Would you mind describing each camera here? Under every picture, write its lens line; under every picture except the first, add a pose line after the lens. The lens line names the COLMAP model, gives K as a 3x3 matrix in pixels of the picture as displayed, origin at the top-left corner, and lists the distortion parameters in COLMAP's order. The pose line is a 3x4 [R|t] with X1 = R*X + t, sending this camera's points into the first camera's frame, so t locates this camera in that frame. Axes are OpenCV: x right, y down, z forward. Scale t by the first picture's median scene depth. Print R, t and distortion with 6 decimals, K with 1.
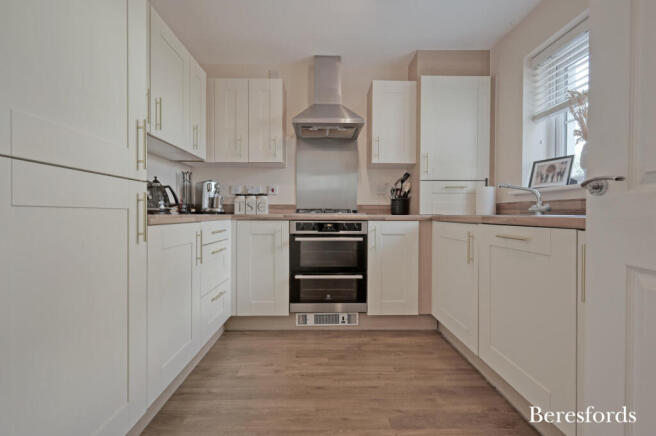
lens RADIAL K [[284.5, 0, 325.9], [0, 284.5, 214.7], [0, 0, 1]] dist [0.001885, -0.000407]
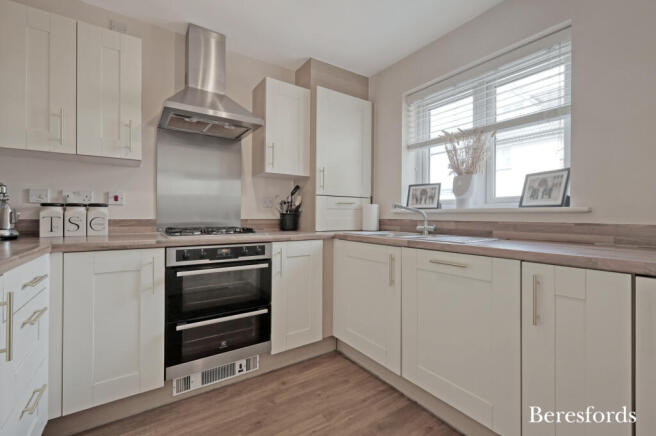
lens RADIAL K [[284.5, 0, 325.9], [0, 284.5, 214.7], [0, 0, 1]] dist [0.001885, -0.000407]
pose [[0.834537, 0.002288, 0.550946, -0.182044], [-0.000238, 0.999993, -0.003792, -0.056734], [-0.550951, 0.003034, 0.834532, 0.206528]]
